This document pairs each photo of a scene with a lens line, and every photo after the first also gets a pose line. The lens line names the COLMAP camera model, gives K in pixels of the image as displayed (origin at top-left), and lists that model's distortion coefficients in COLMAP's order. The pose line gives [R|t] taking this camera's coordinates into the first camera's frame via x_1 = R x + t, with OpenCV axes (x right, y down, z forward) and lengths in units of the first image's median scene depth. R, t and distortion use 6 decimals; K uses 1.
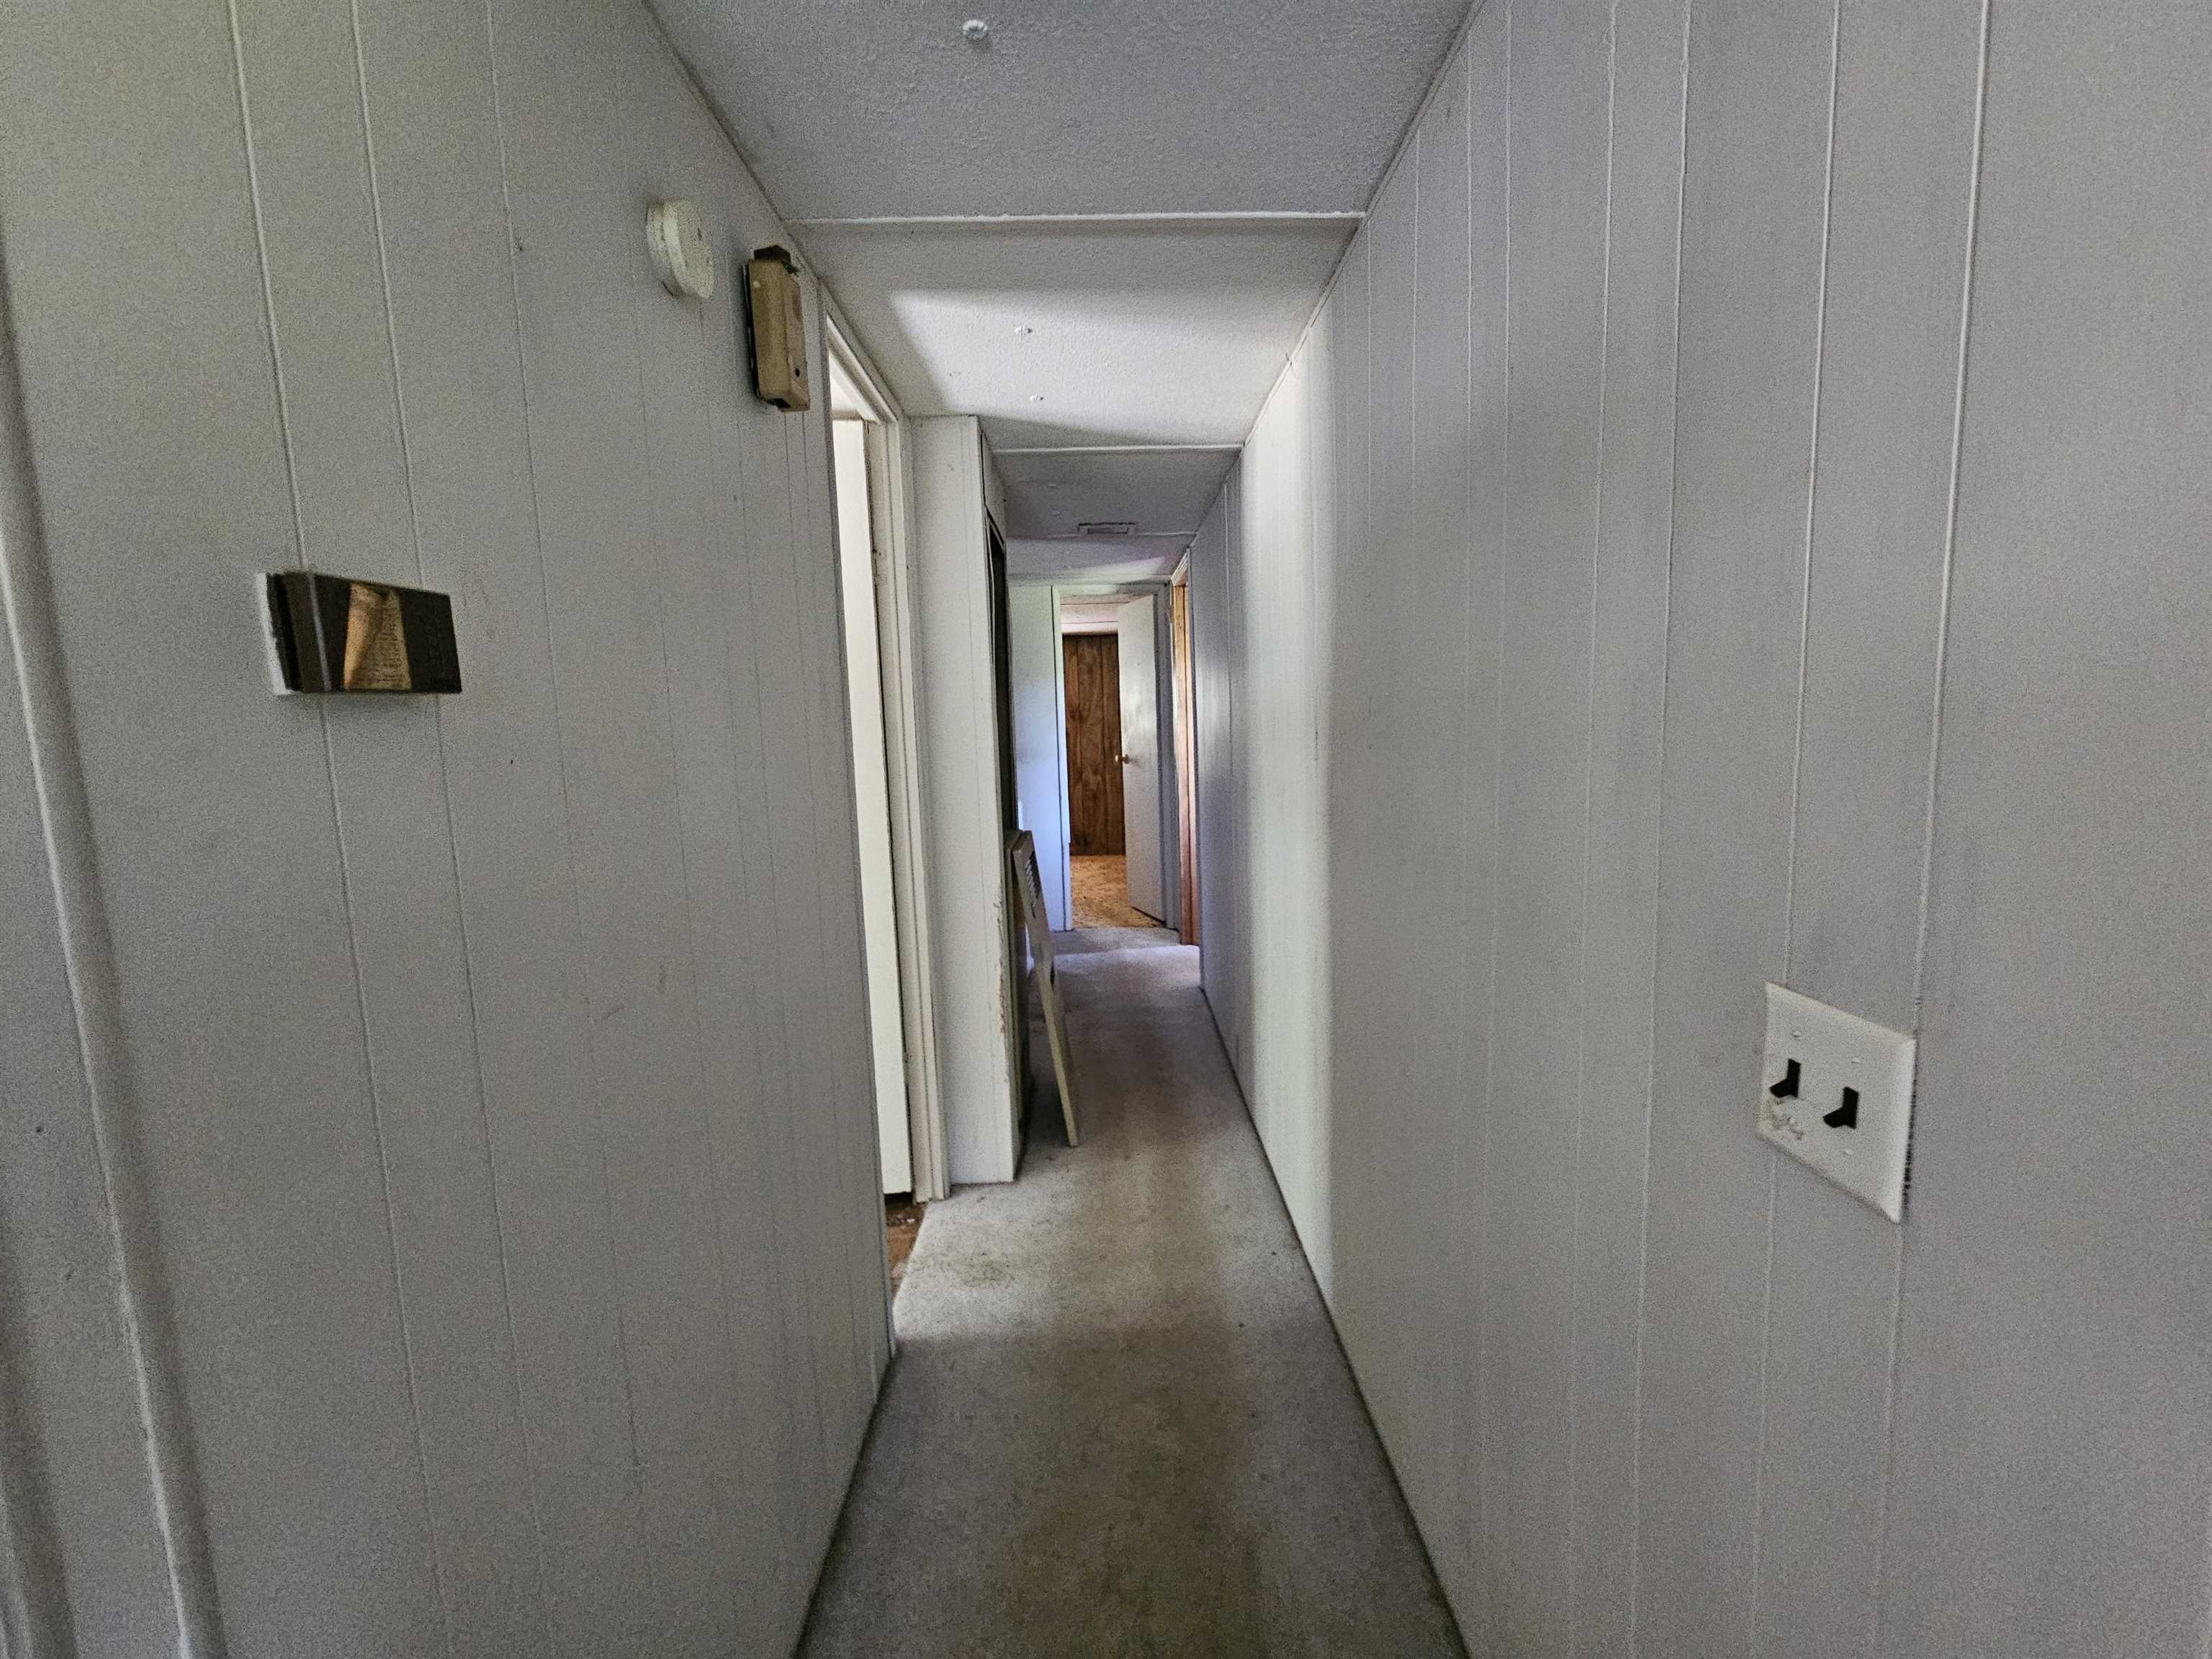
lens RADIAL K [[905.8, 0, 1105.6], [0, 905.8, 829.9], [0, 0, 1]] dist [-0.003771, 0.001879]
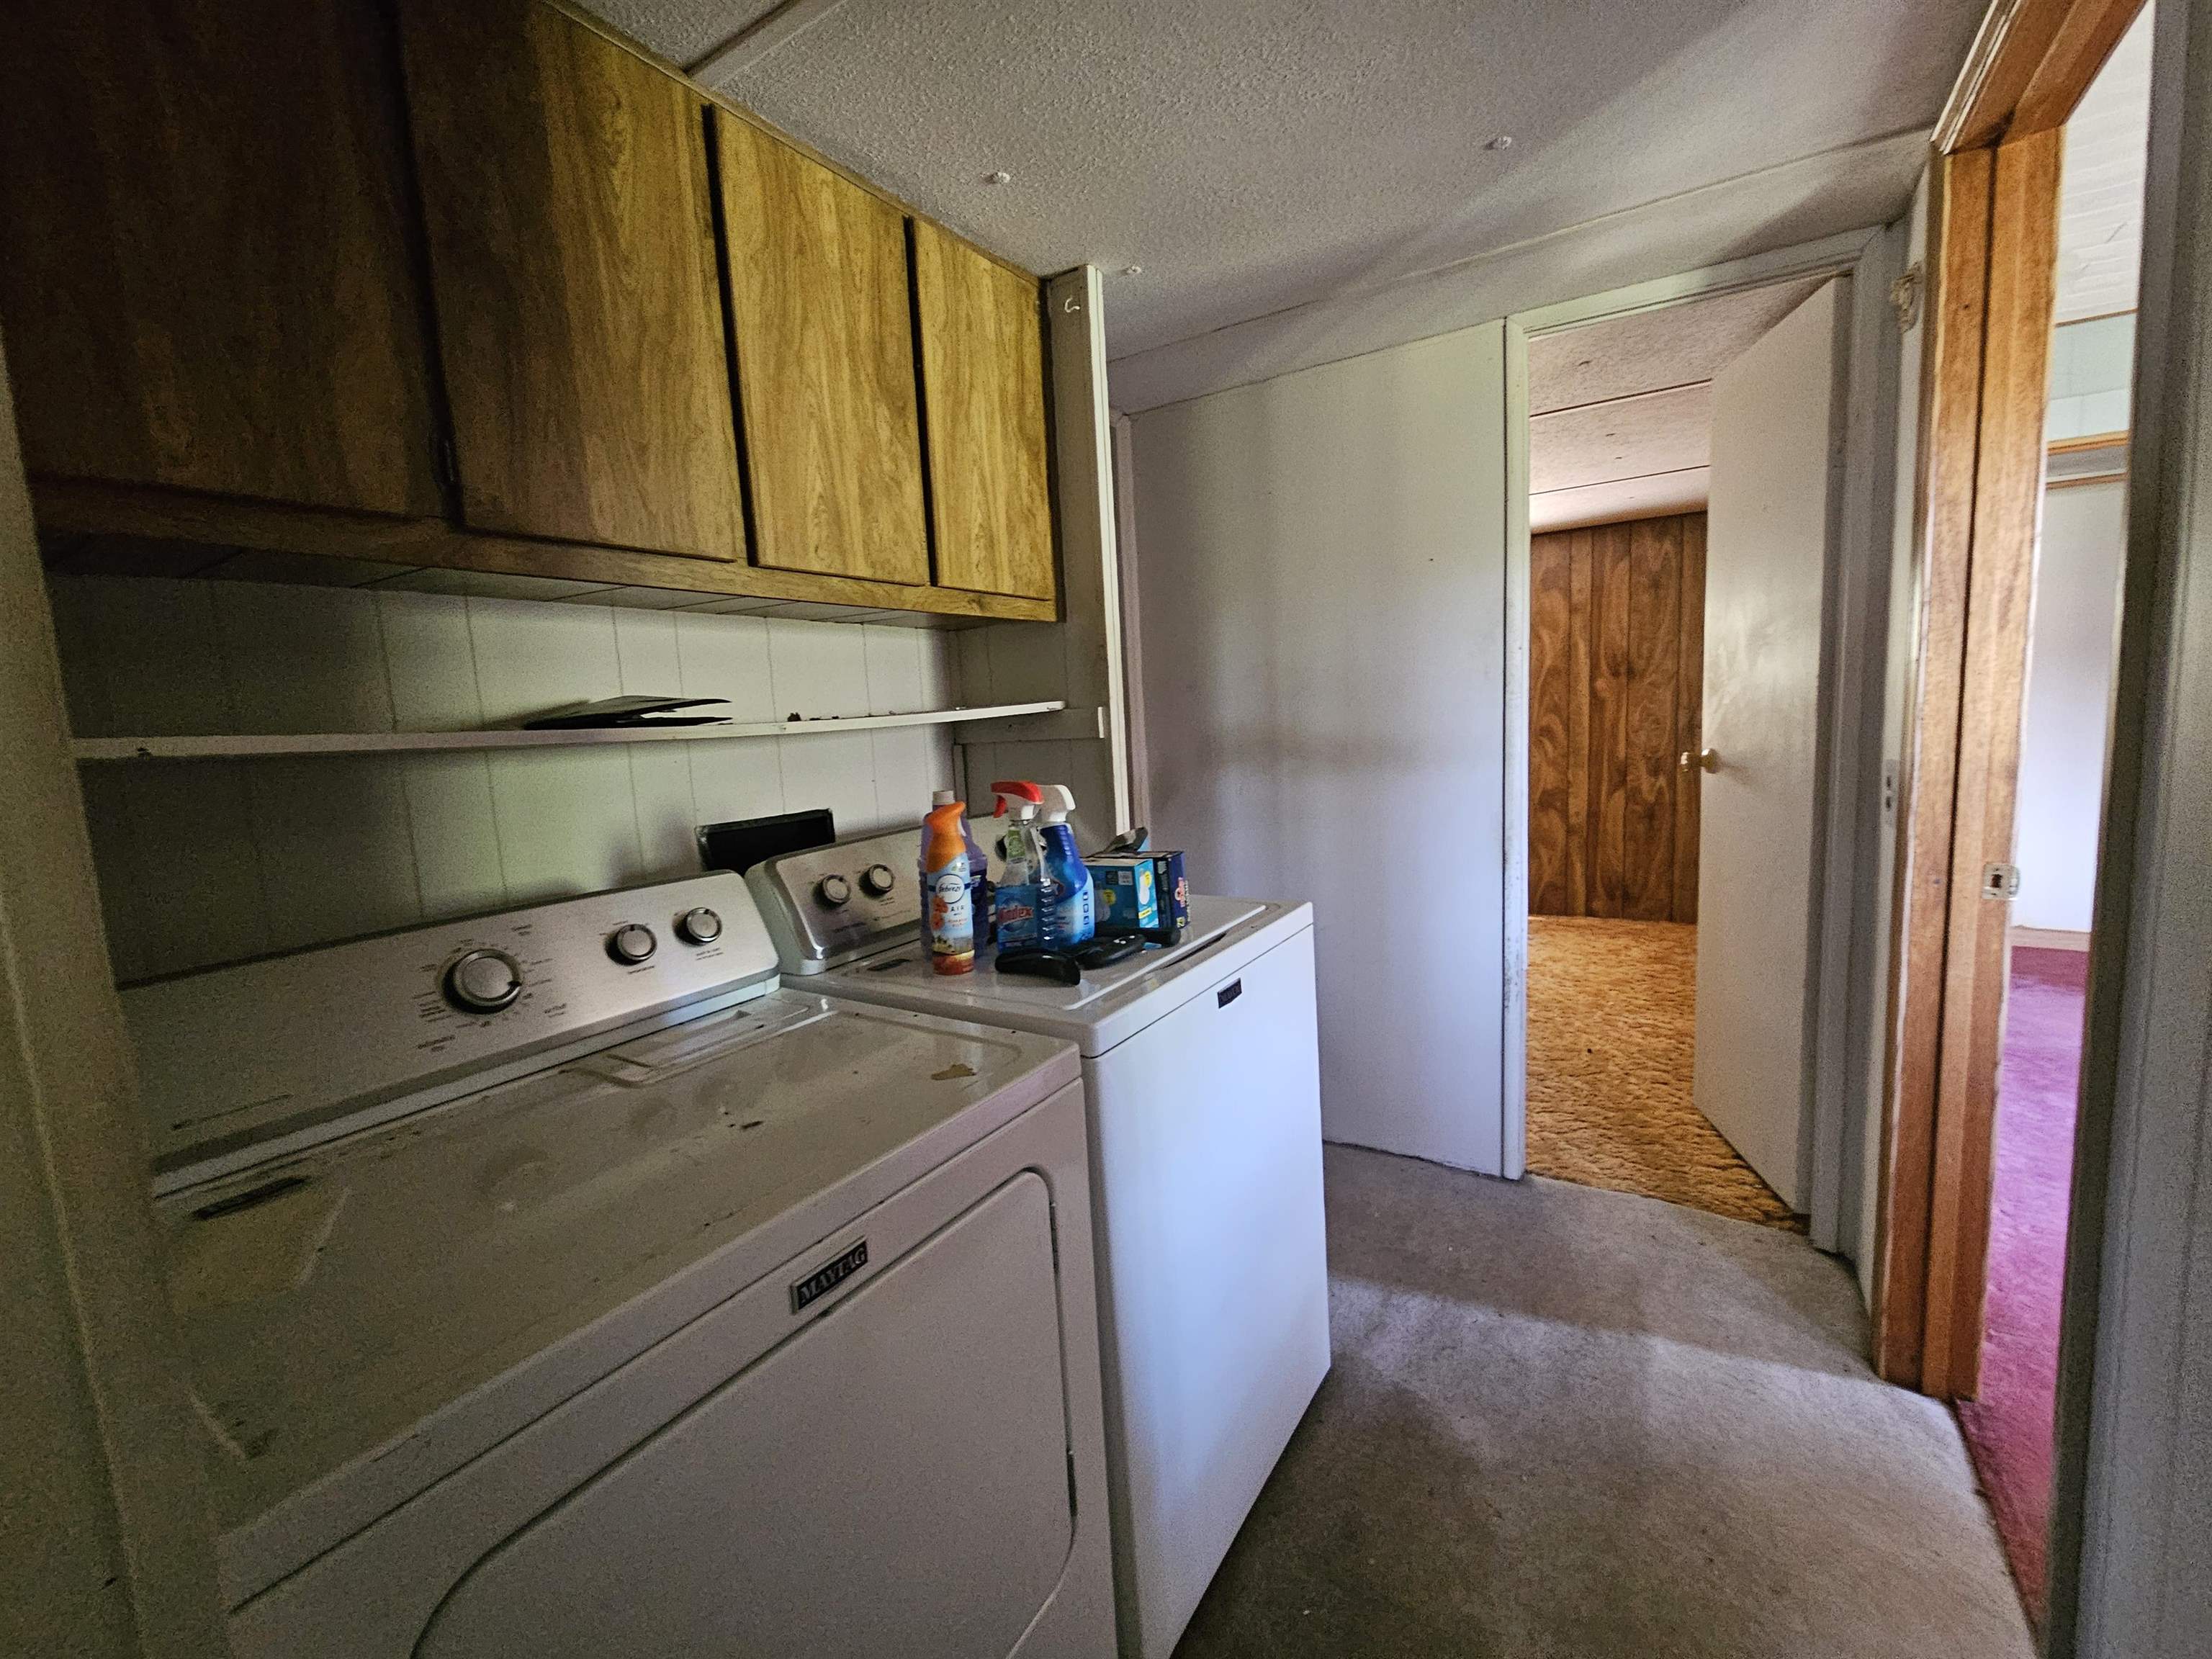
lens RADIAL K [[905.8, 0, 1103.9], [0, 905.8, 826.5], [0, 0, 1]] dist [-0.003771, 0.001879]
pose [[0.833391, 0.059220, -0.549502, 0.021878], [-0.045028, 0.998213, 0.039286, -0.057160], [0.550847, -0.007998, 0.834568, 0.554478]]
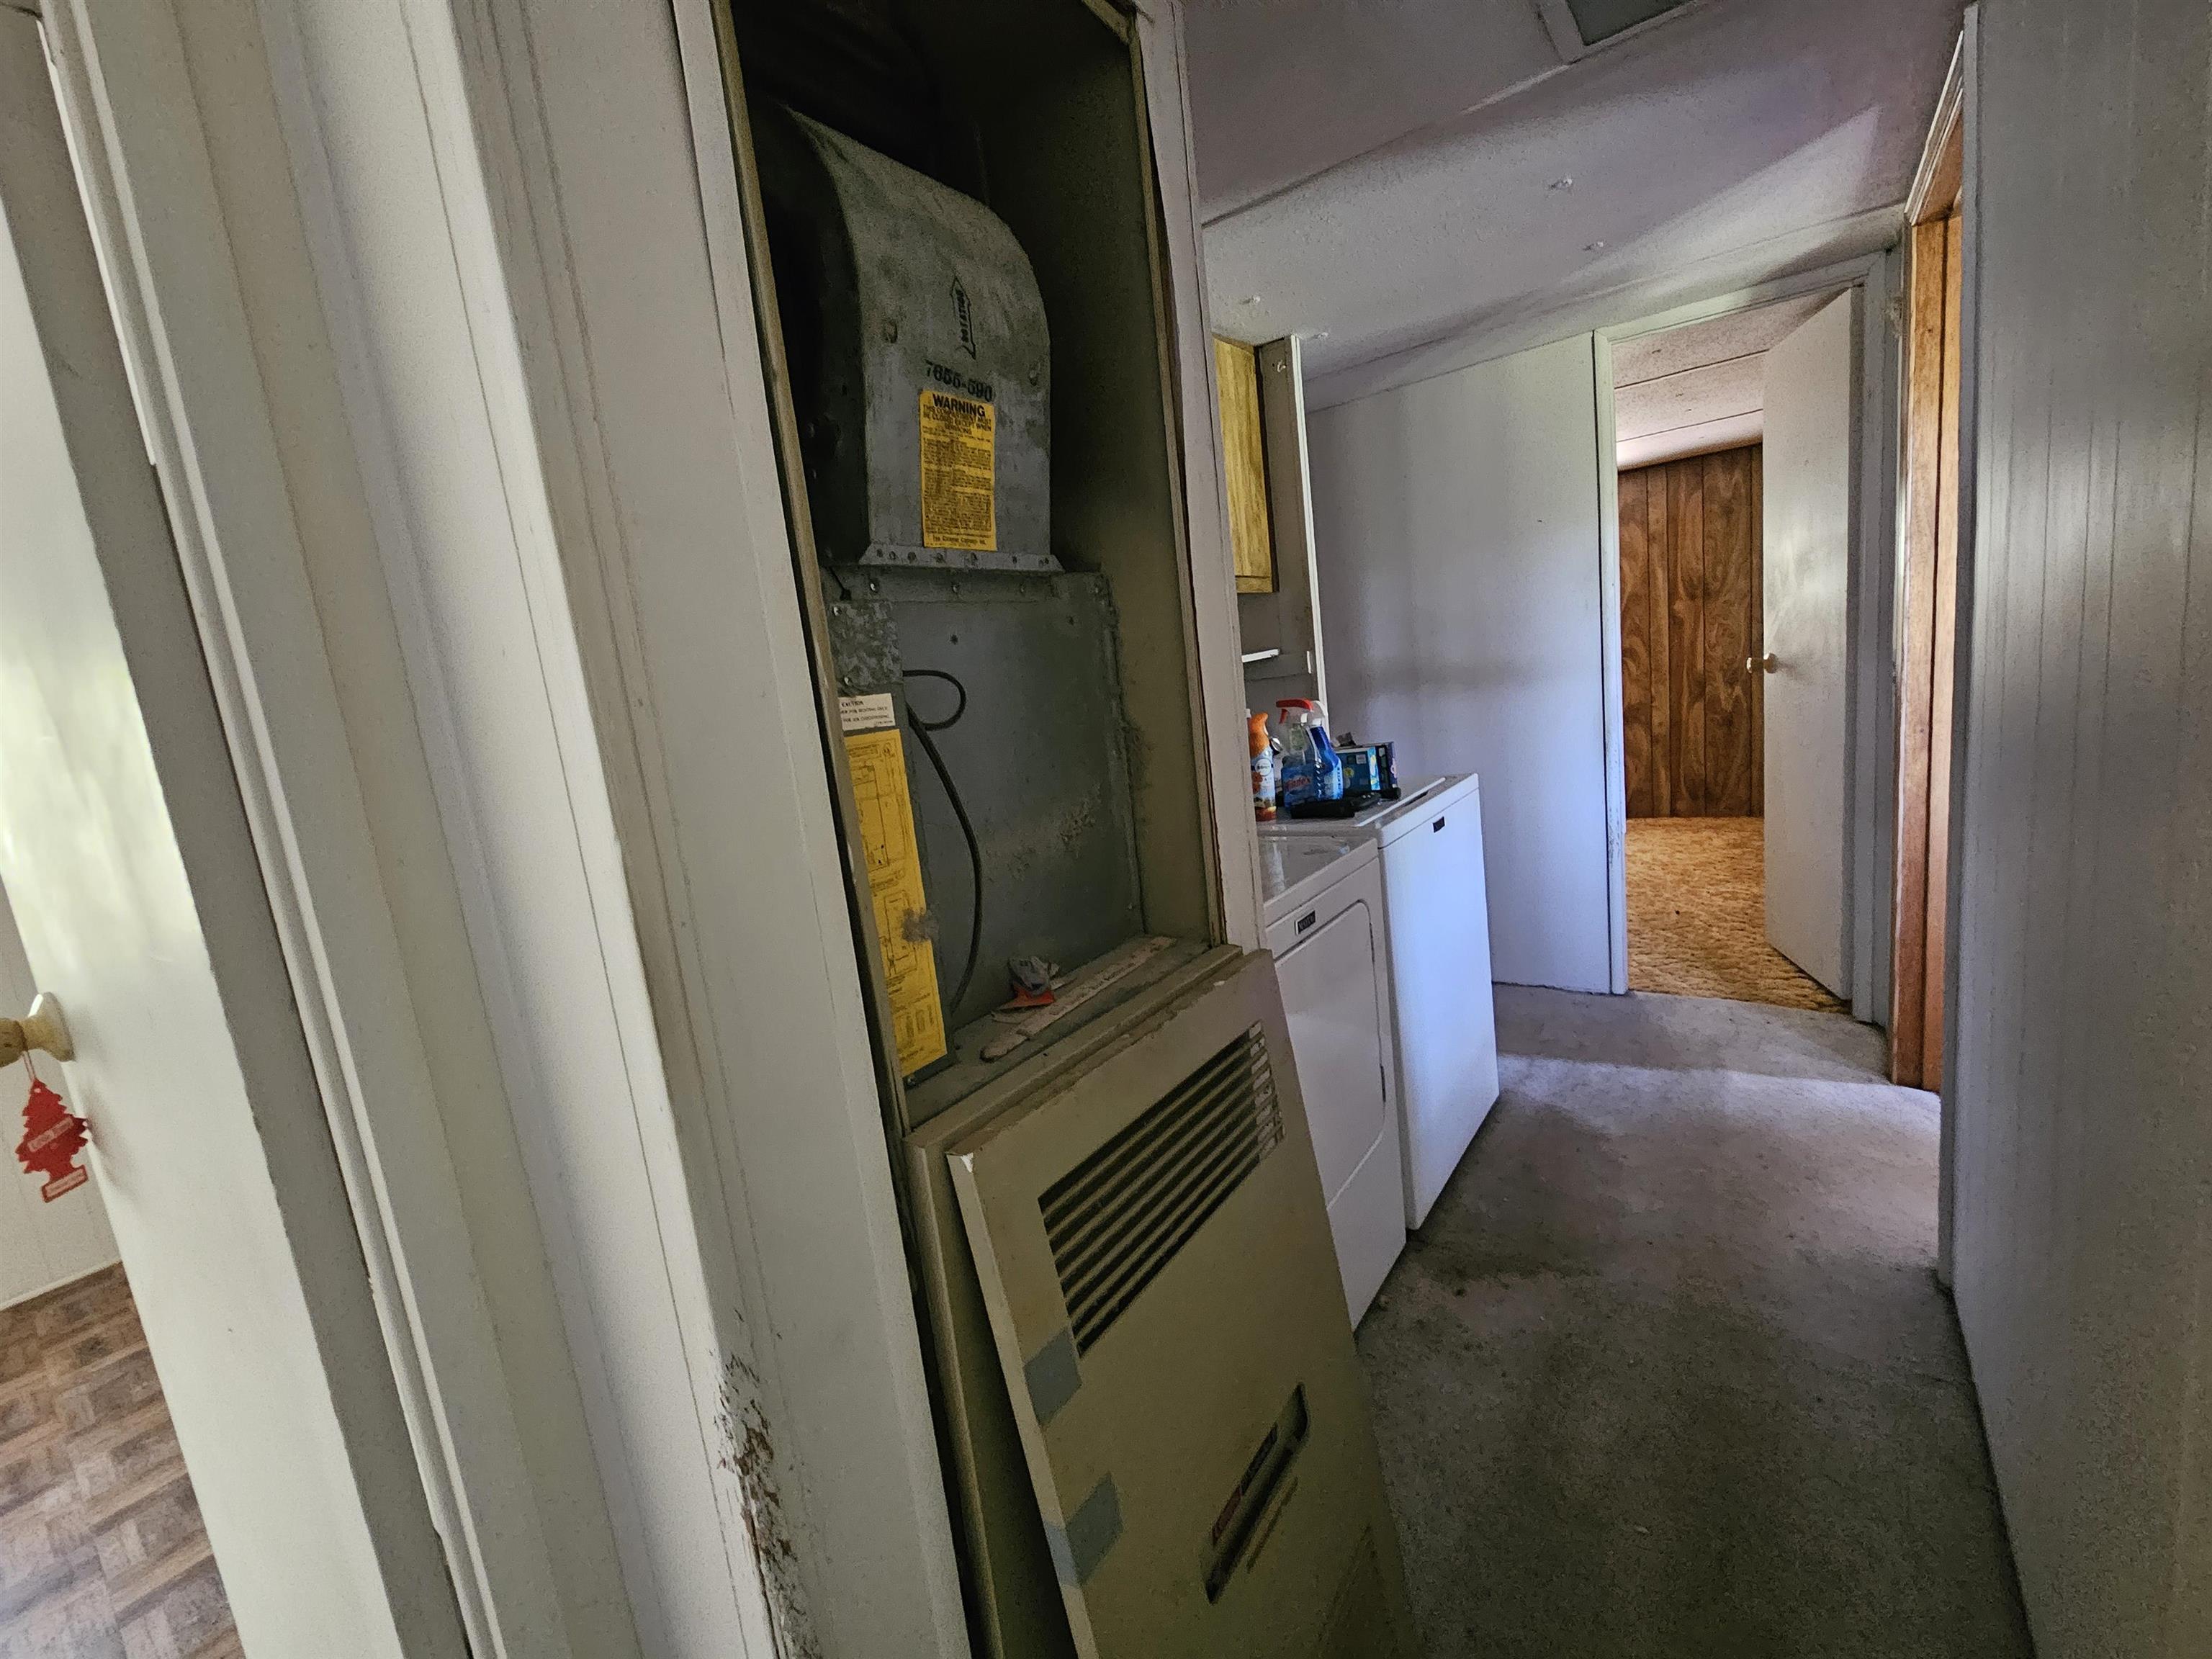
lens RADIAL K [[905.8, 0, 1109.2], [0, 905.8, 829.7], [0, 0, 1]] dist [-0.003771, 0.001879]
pose [[0.798870, 0.040228, -0.600156, 0.036969], [0.016761, 0.995885, 0.089063, -0.039940], [0.601270, -0.081209, 0.794909, 0.395486]]
